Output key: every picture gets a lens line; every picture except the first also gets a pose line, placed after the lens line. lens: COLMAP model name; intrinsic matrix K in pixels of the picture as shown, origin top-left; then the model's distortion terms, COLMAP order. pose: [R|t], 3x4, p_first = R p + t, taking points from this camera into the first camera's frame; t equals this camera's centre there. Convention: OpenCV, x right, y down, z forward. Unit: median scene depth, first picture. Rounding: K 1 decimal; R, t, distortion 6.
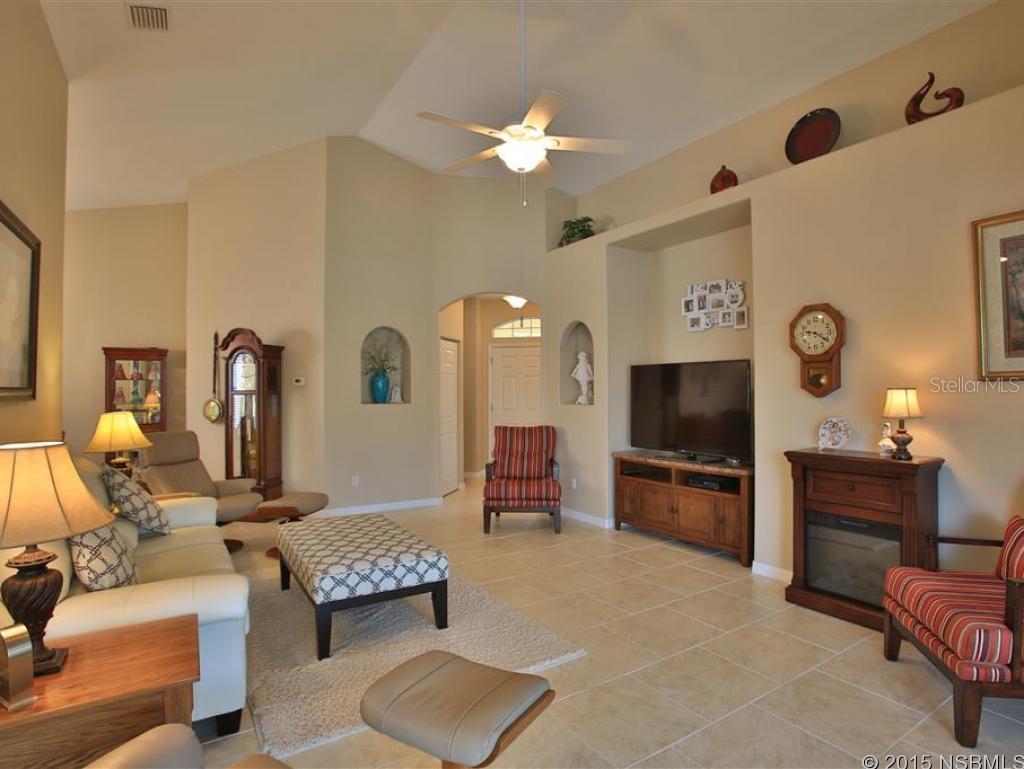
lens RADIAL K [[573.6, 0, 493.7], [0, 573.6, 382.1], [0, 0, 1]] dist [-0.098230, 0.032825]
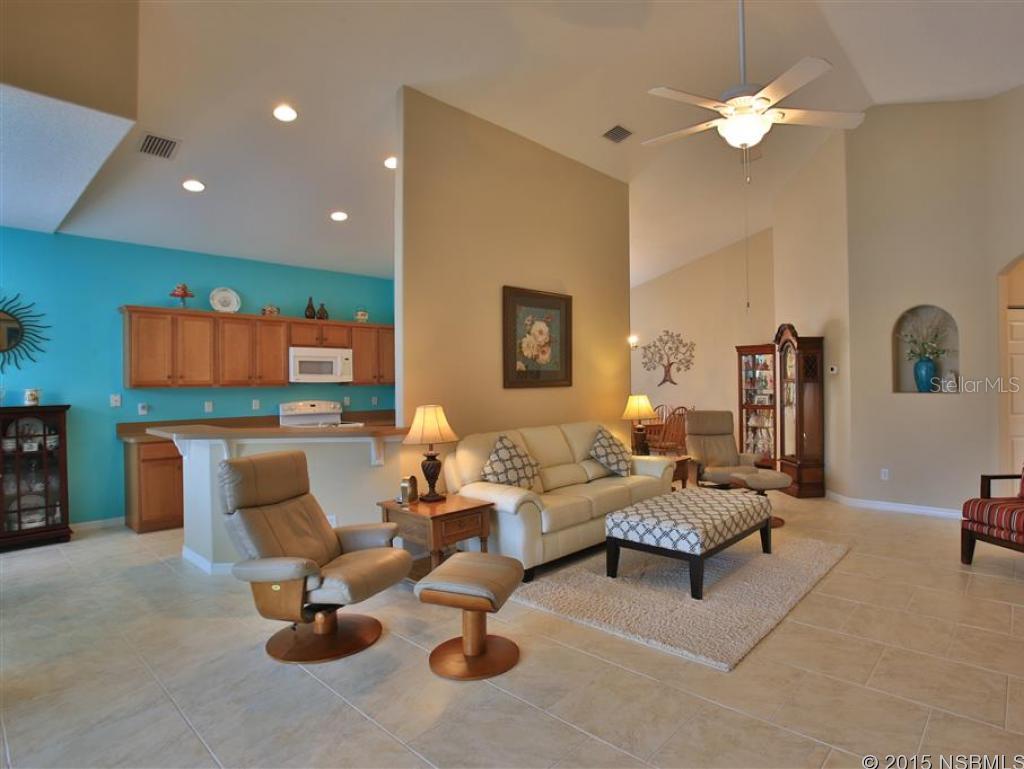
lens RADIAL K [[516.1, 0, 512.0], [0, 516.1, 384.5], [0, 0, 1]] dist [-0.078614, 0.000313]
pose [[0.235994, 0.005525, -0.971739, 0.673826], [0.024234, 0.999639, 0.011569, 0.002037], [0.971452, -0.026279, 0.235775, 0.379884]]
